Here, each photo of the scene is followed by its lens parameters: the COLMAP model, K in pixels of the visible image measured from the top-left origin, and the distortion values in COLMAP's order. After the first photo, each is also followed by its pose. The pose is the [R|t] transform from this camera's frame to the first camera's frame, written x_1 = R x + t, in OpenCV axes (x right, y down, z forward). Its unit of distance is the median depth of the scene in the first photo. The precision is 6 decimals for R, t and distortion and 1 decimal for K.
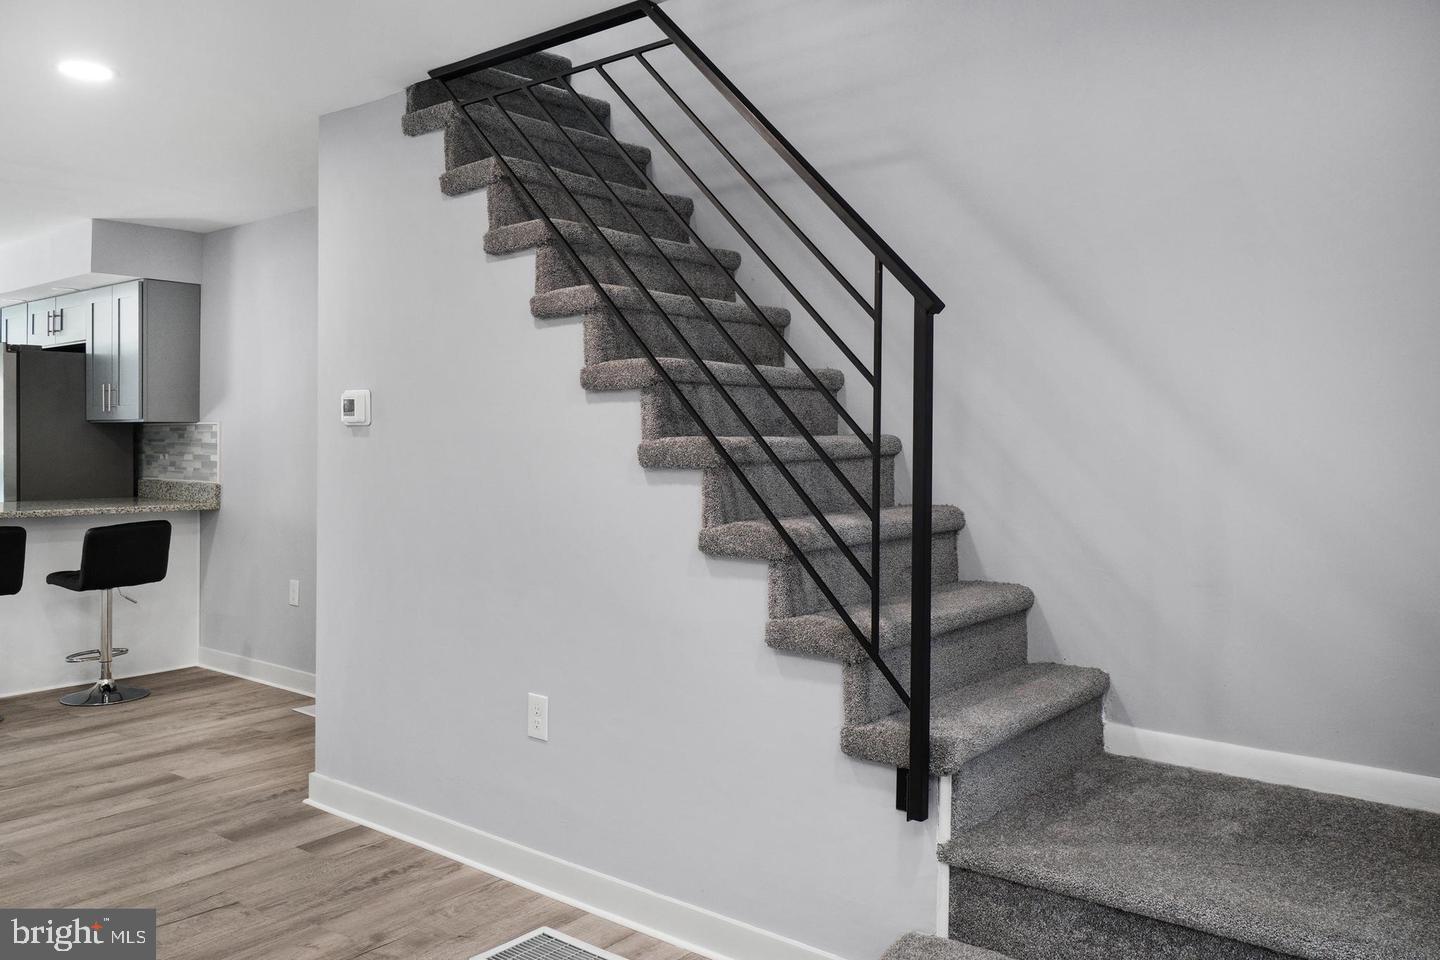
lens RADIAL K [[1127.4, 0, 703.4], [0, 1127.4, 416.8], [0, 0, 1]] dist [0.004320, -0.007077]
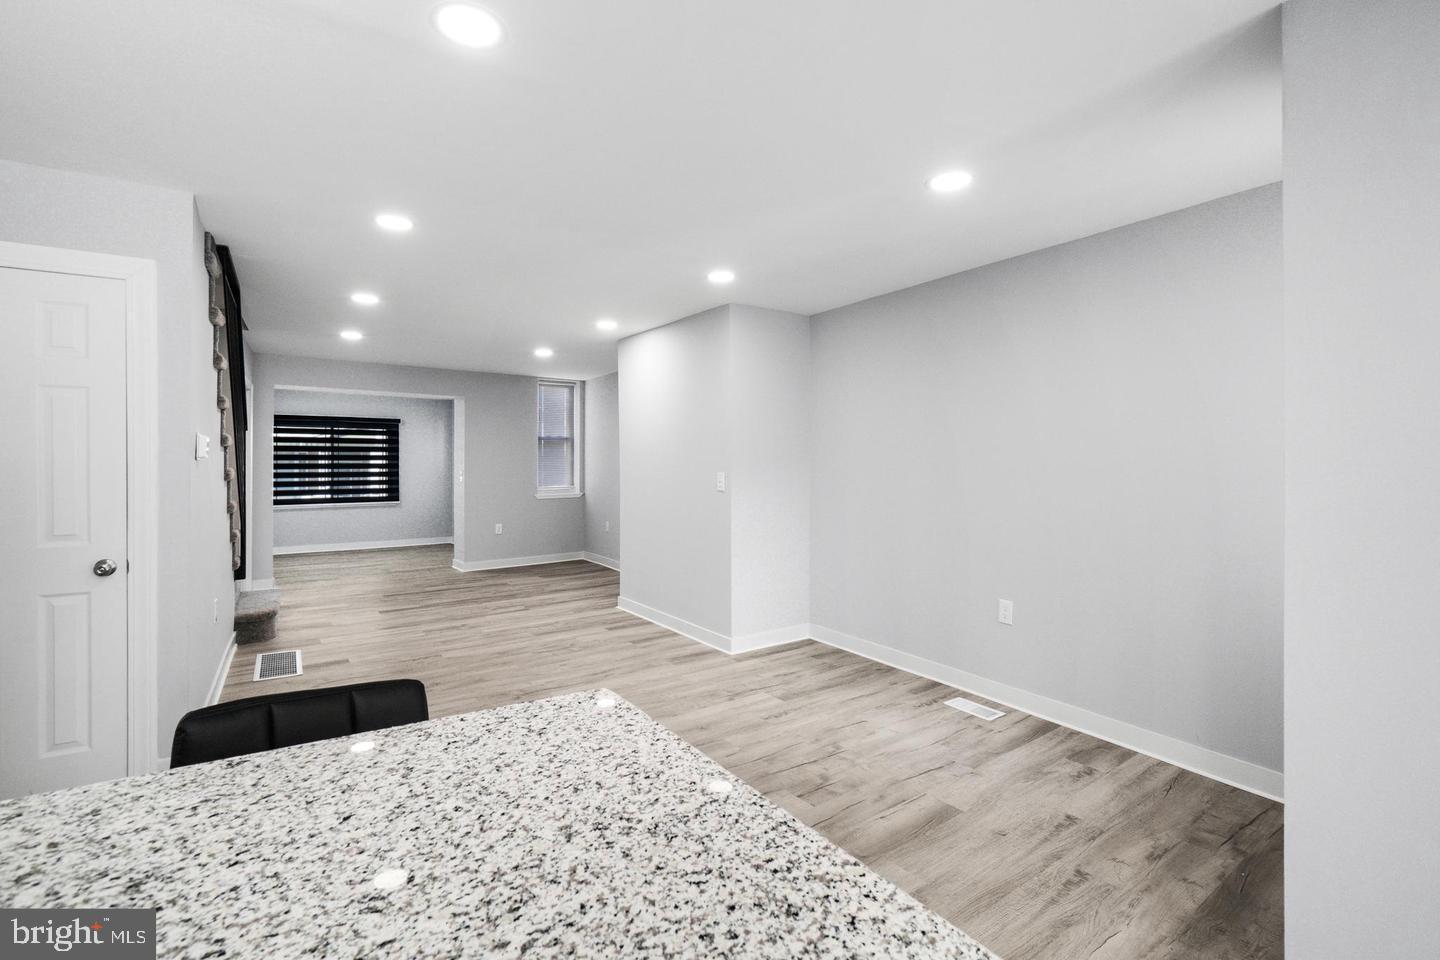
lens RADIAL K [[679.8, 0, 745.0], [0, 679.8, 465.4], [0, 0, 1]] dist [0.001998, 0.001452]
pose [[-0.959329, -0.007694, 0.282186, -1.409661], [-0.013212, 0.999757, -0.017656, 0.023037], [-0.281982, -0.020666, -0.959197, 1.949159]]
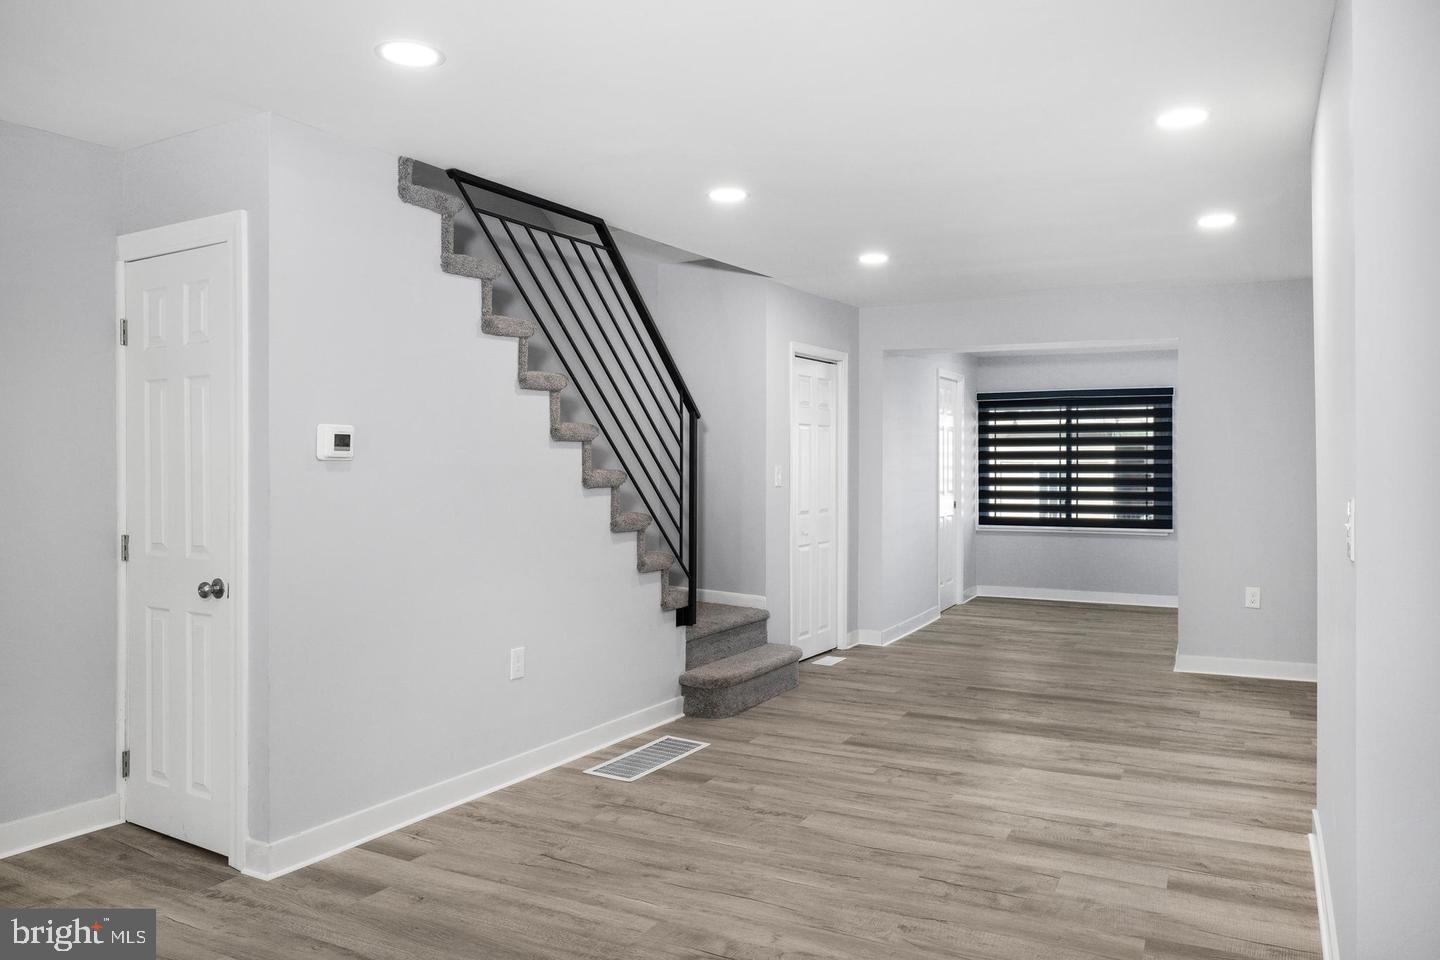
lens RADIAL K [[1031.3, 0, 687.7], [0, 1031.3, 462.6], [0, 0, 1]] dist [-0.003608, 0.003271]
pose [[-0.141235, -0.004693, 0.989965, -1.542833], [-0.023886, 0.999714, 0.001332, 0.001279], [-0.989688, -0.023458, -0.141306, 1.014360]]
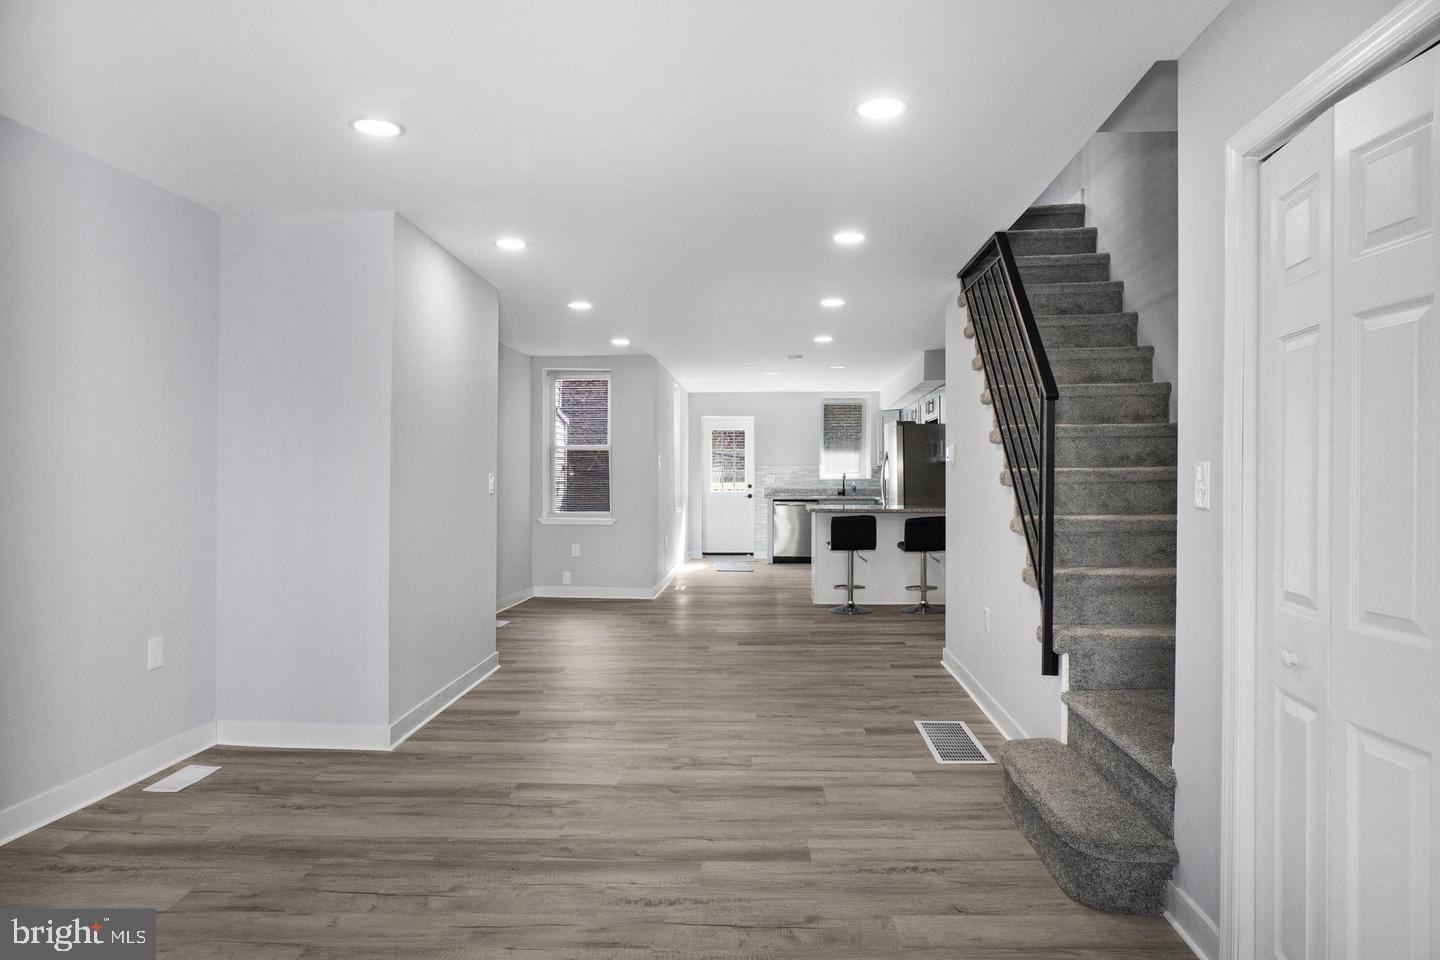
lens RADIAL K [[881.3, 0, 717.9], [0, 881.3, 479.6], [0, 0, 1]] dist [-0.008509, -0.000500]
pose [[0.585575, 0.006312, -0.810593, 0.786330], [0.012550, 0.999779, 0.016852, 0.007404], [0.810521, -0.020041, 0.585367, -0.199928]]
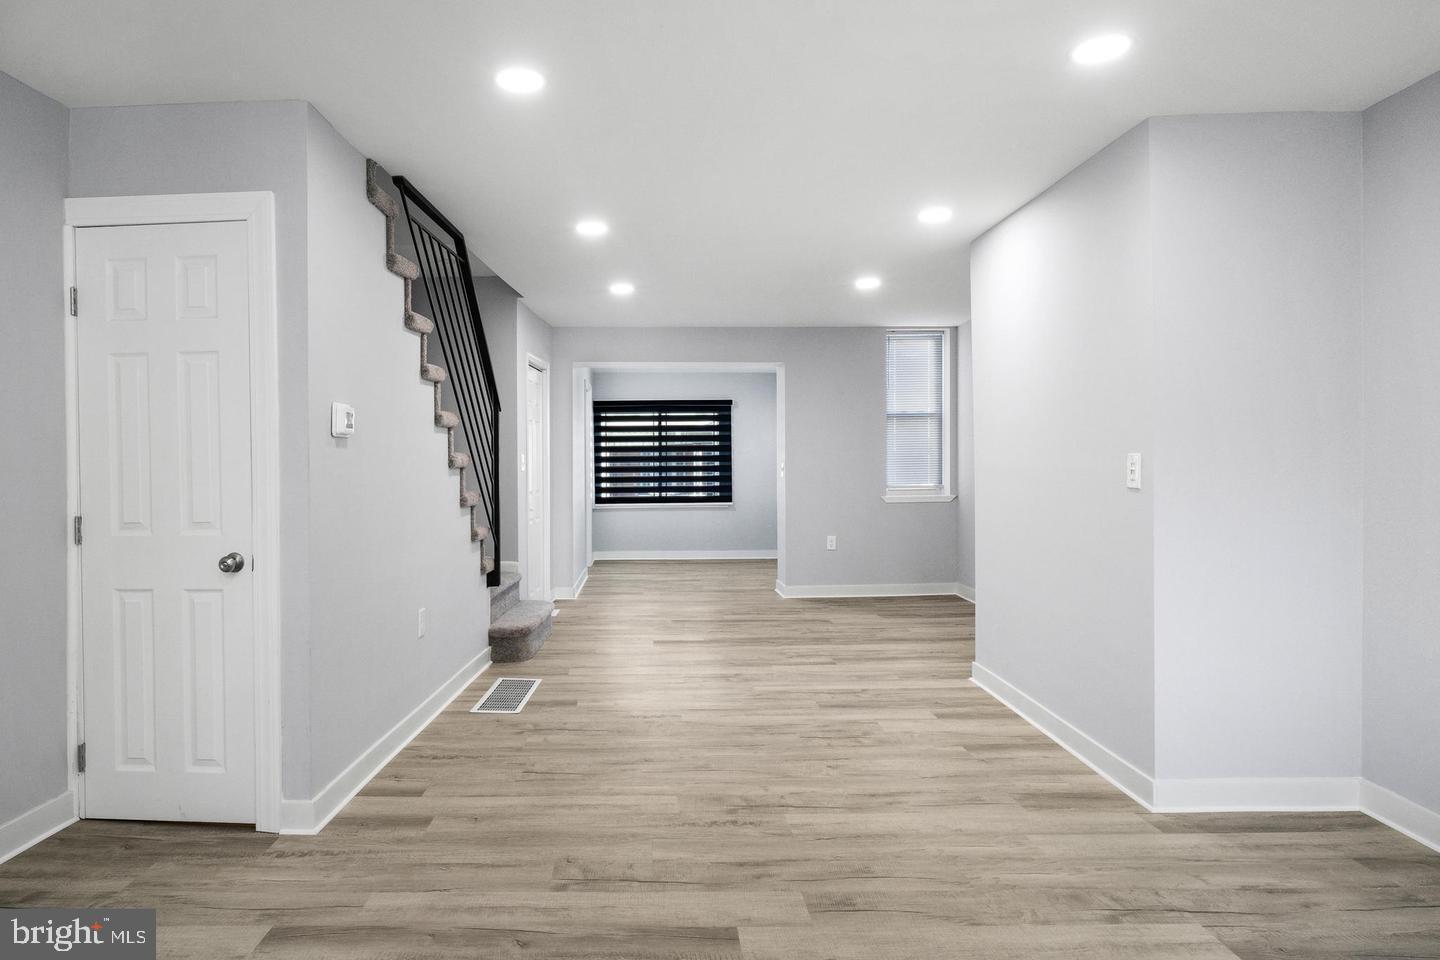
lens RADIAL K [[875.4, 0, 640.9], [0, 875.4, 469.9], [0, 0, 1]] dist [-0.004968, 0.004070]
pose [[-0.590761, -0.008199, 0.806805, -1.407263], [-0.015221, 0.999884, -0.000985, 0.042409], [-0.806703, -0.012862, -0.590817, 1.551672]]
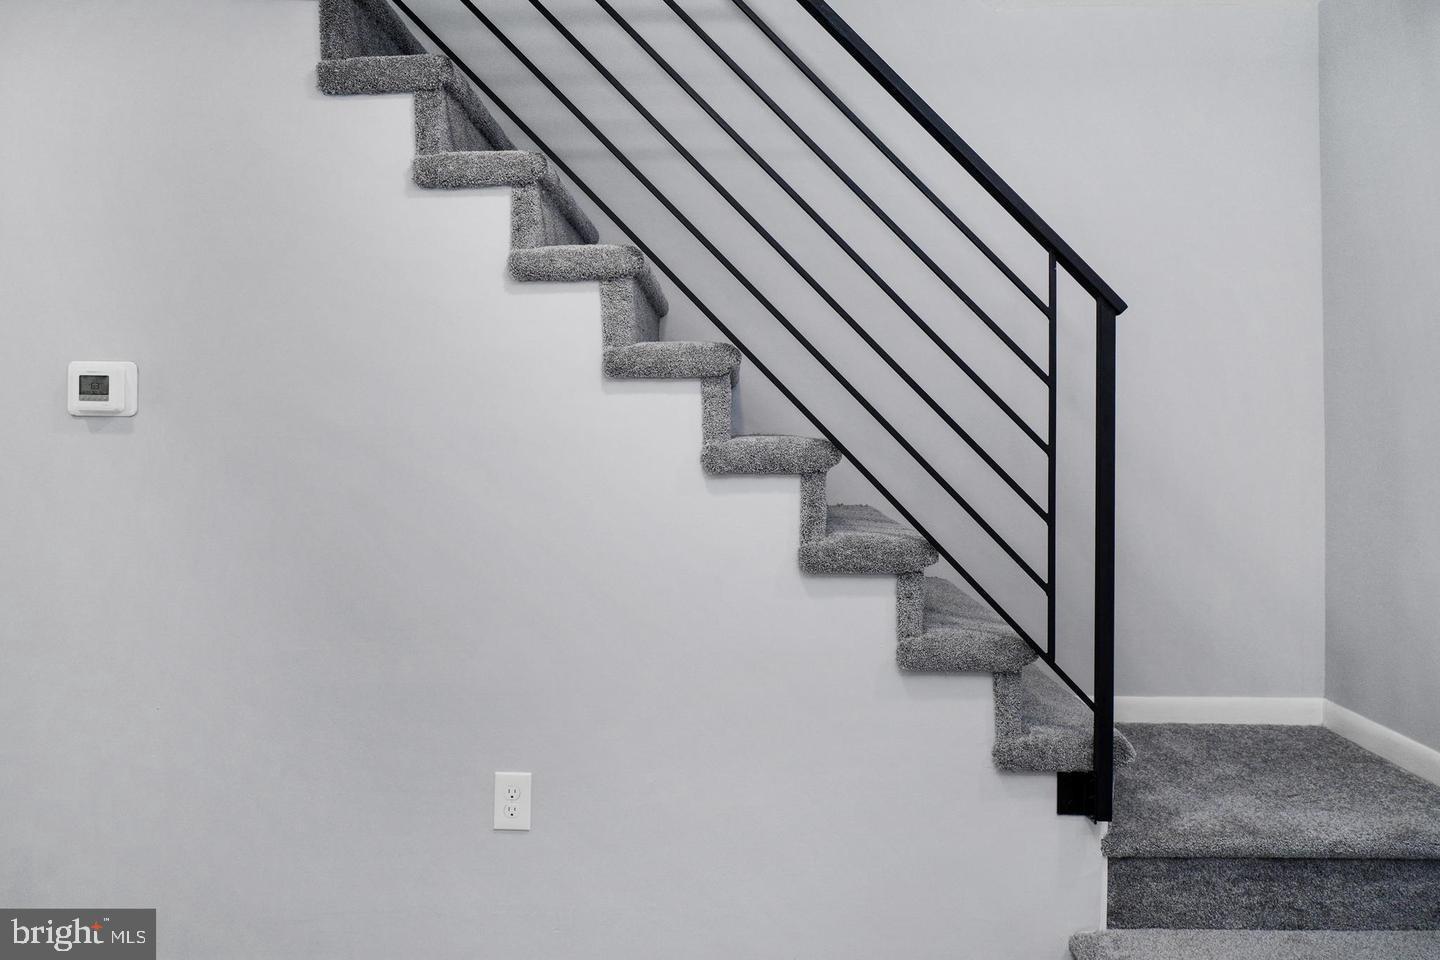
lens RADIAL K [[1031.3, 0, 763.0], [0, 1031.3, 429.4], [0, 0, 1]] dist [-0.003608, 0.003271]
pose [[0.777682, 0.009399, 0.628587, -0.473940], [-0.016172, 0.999856, 0.005058, 0.007523], [-0.628449, -0.014099, 0.777723, 0.365539]]
